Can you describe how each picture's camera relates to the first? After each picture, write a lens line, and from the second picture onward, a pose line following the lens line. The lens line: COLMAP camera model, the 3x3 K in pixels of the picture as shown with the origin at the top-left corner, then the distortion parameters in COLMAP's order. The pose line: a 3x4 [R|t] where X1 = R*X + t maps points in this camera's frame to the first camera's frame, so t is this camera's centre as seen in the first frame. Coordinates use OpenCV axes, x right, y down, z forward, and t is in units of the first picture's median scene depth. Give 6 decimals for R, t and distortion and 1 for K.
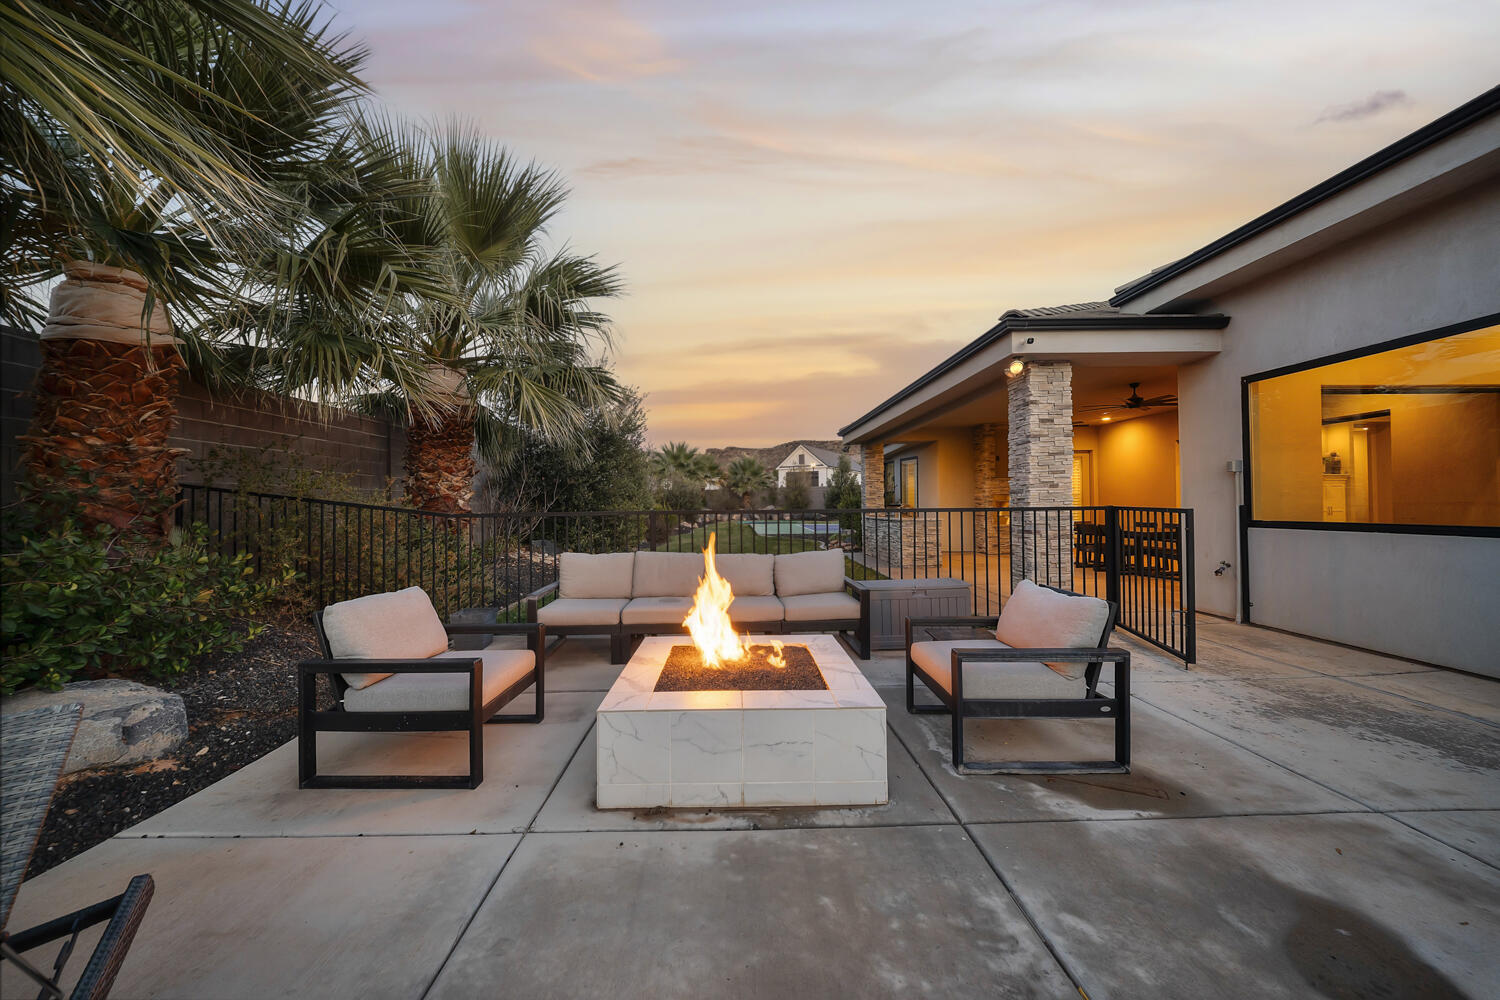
lens RADIAL K [[522.1, 0, 745.6], [0, 522.1, 500.7], [0, 0, 1]] dist [0.010933, -0.008295]
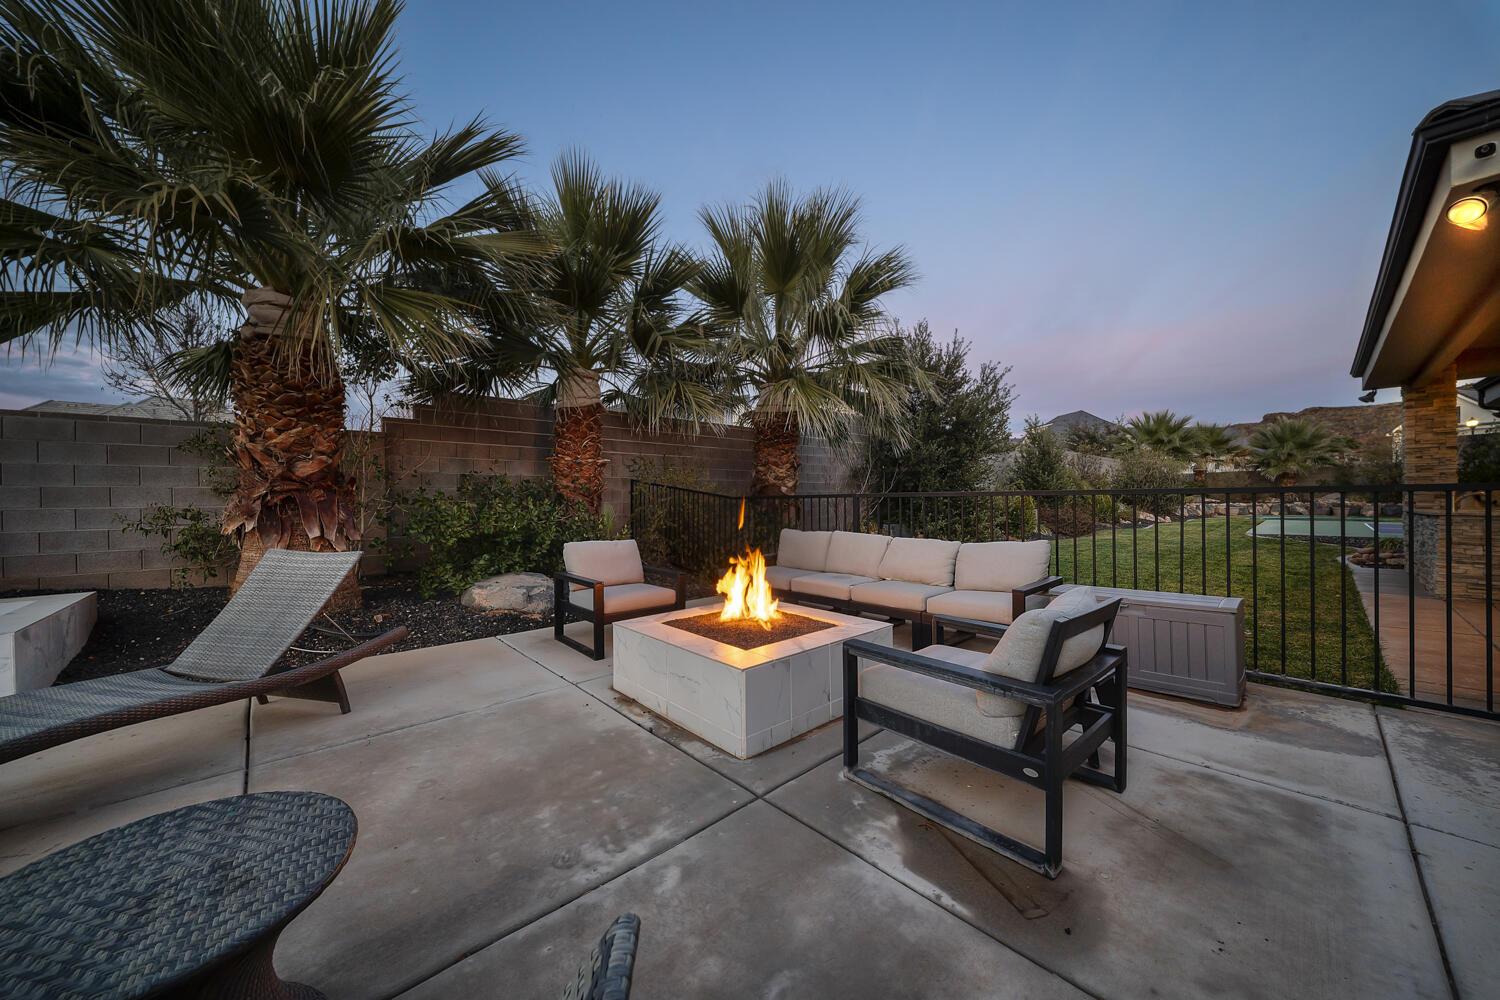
lens RADIAL K [[522.1, 0, 745.6], [0, 522.1, 500.7], [0, 0, 1]] dist [0.010933, -0.008295]
pose [[0.654224, 0.005158, -0.756284, 0.976144], [0.009430, 0.999843, 0.014976, 0.032718], [0.756242, -0.016930, 0.654072, 0.288915]]
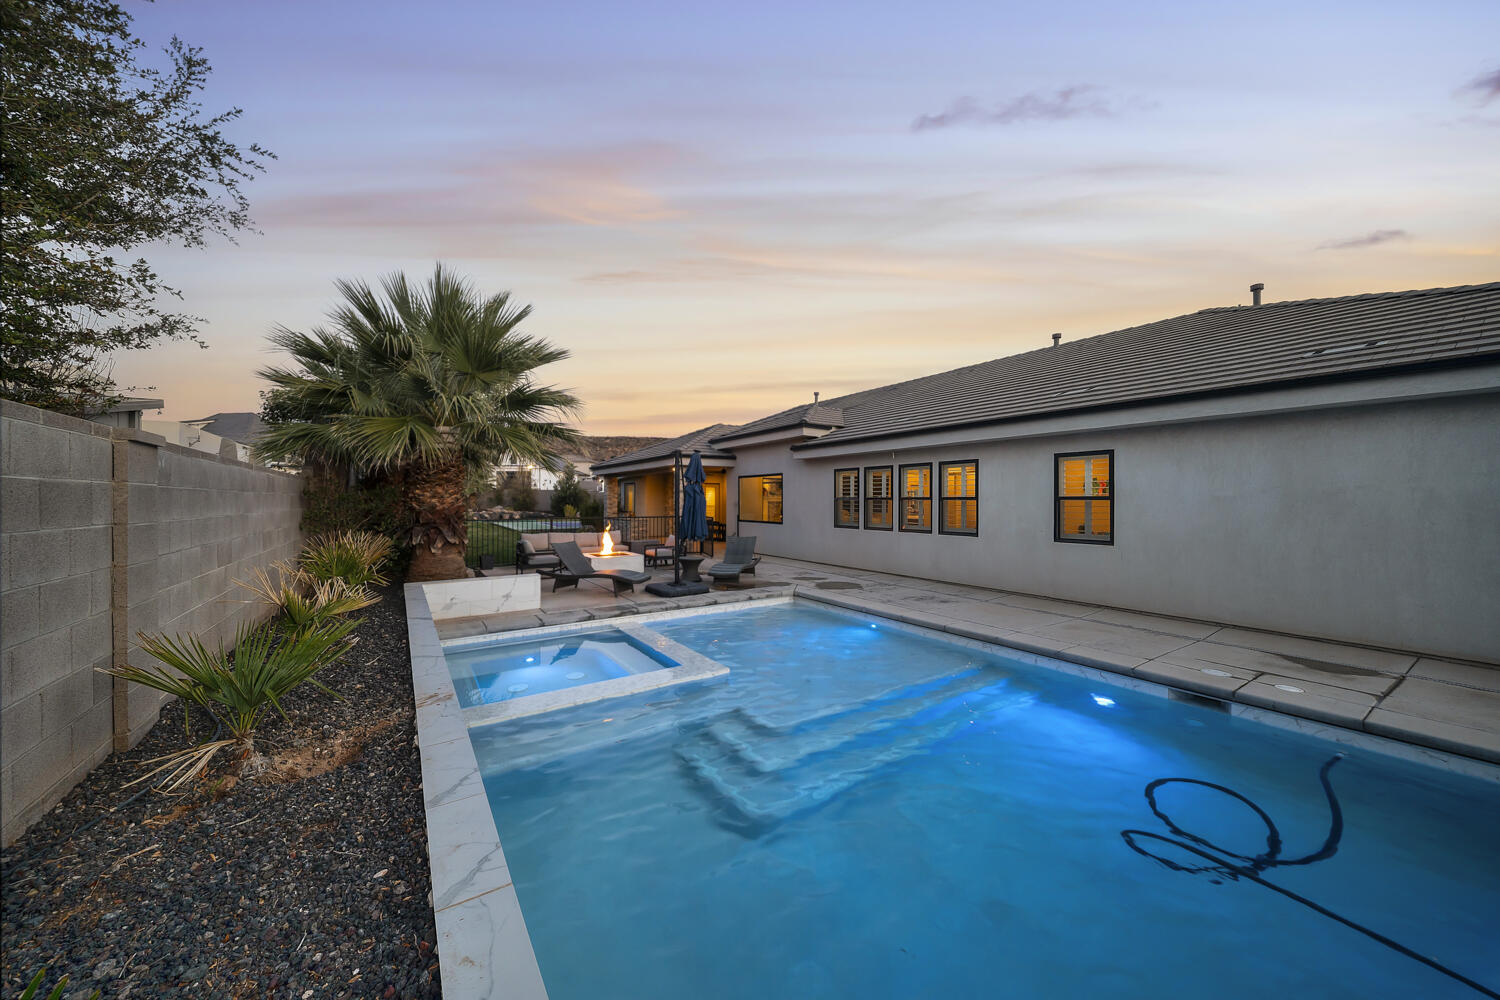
lens RADIAL K [[522.1, 0, 745.6], [0, 522.1, 500.7], [0, 0, 1]] dist [0.010933, -0.008295]
pose [[0.848747, 0.016722, 0.528535, -1.487934], [-0.018608, 0.999825, -0.001752, -0.152856], [-0.528472, -0.008347, 0.848910, -3.619692]]
